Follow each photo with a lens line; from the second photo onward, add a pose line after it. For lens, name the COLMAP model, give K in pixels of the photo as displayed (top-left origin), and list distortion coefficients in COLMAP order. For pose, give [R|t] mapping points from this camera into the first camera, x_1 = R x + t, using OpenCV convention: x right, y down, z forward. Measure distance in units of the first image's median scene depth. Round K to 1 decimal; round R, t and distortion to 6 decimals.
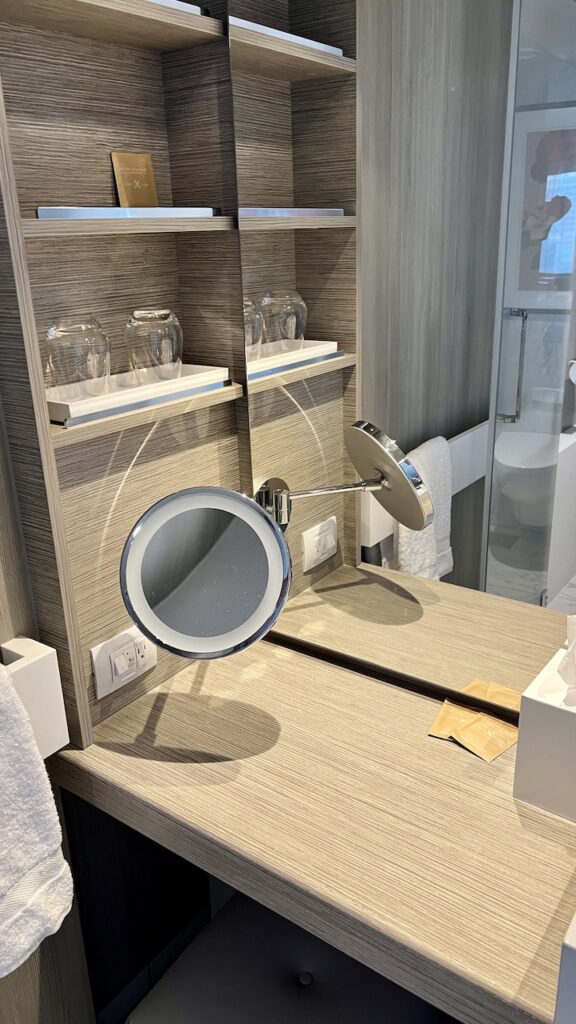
lens RADIAL K [[774.2, 0, 291.1], [0, 774.2, 519.7], [0, 0, 1]] dist [0.034849, -0.027408]
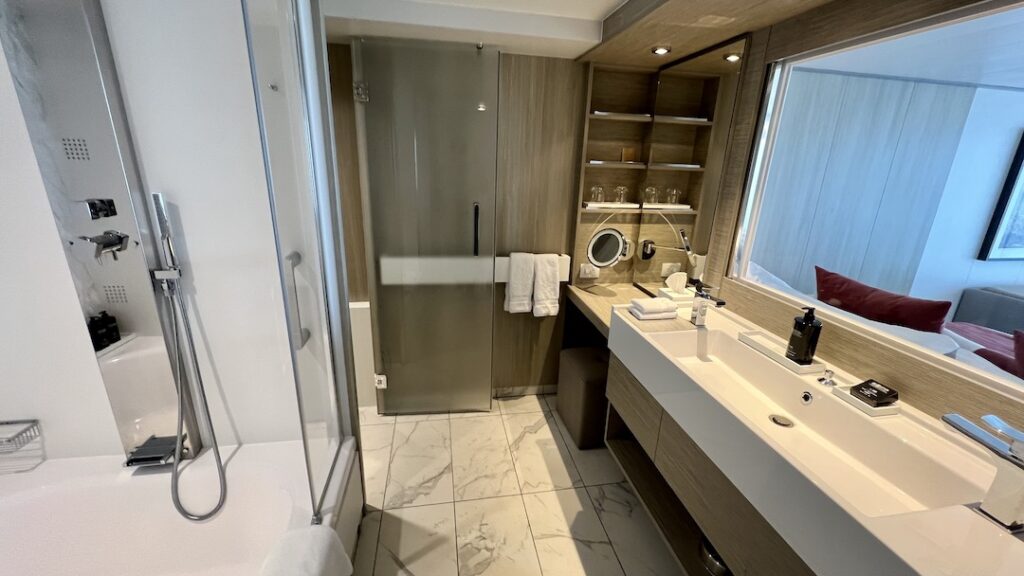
lens RADIAL K [[401.9, 0, 508.3], [0, 401.9, 282.8], [0, 0, 1]] dist [-0.000105, 0.000250]
pose [[0.711024, 0.252874, -0.656125, 0.825909], [-0.297027, 0.953774, 0.045711, 0.256507], [0.637354, 0.162385, 0.753267, -0.774917]]
